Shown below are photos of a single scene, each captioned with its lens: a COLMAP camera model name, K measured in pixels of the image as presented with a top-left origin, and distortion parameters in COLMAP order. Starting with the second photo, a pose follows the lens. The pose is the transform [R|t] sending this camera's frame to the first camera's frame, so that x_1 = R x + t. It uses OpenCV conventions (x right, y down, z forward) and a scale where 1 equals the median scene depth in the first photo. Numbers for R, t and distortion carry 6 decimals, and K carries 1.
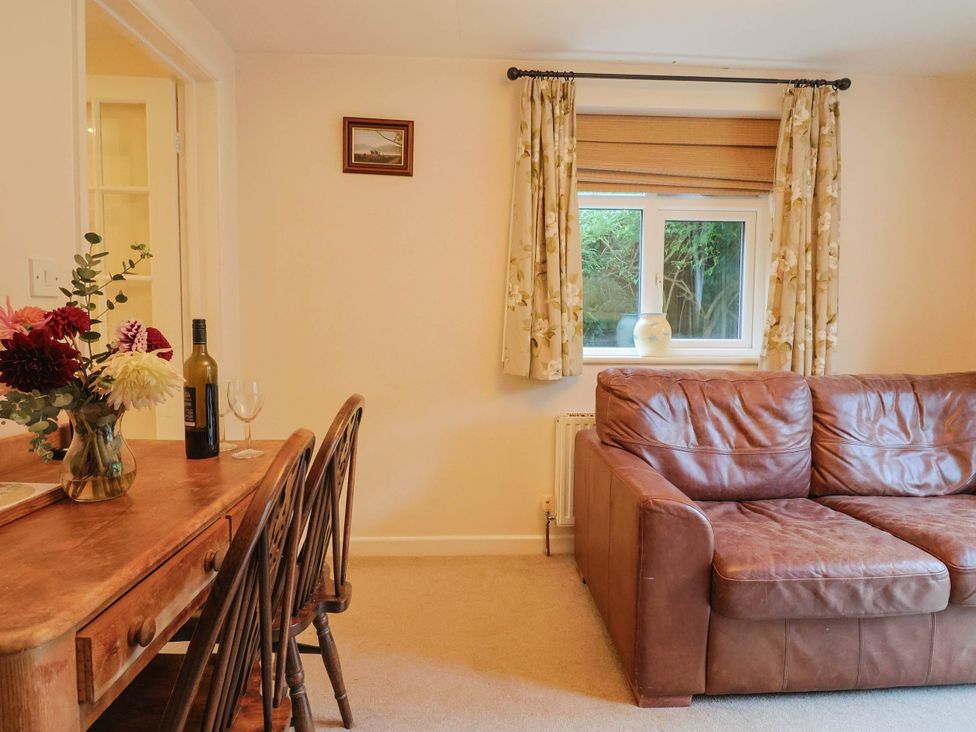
lens RADIAL K [[609.9, 0, 488.0], [0, 609.9, 366.0], [0, 0, 1]] dist [-0.008757, -0.003645]
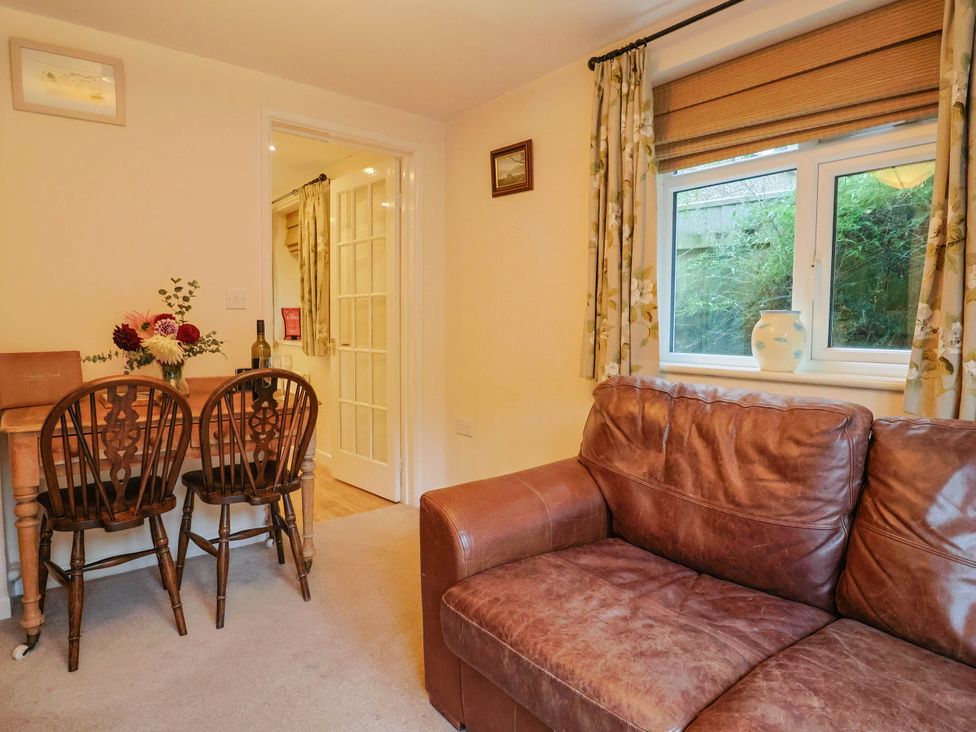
lens RADIAL K [[609.9, 0, 488.0], [0, 609.9, 366.0], [0, 0, 1]] dist [-0.008757, -0.003645]
pose [[0.550177, 0.056478, -0.833136, 0.776309], [-0.063769, 0.997638, 0.025518, -0.019648], [0.832610, 0.039088, 0.552479, 0.350516]]
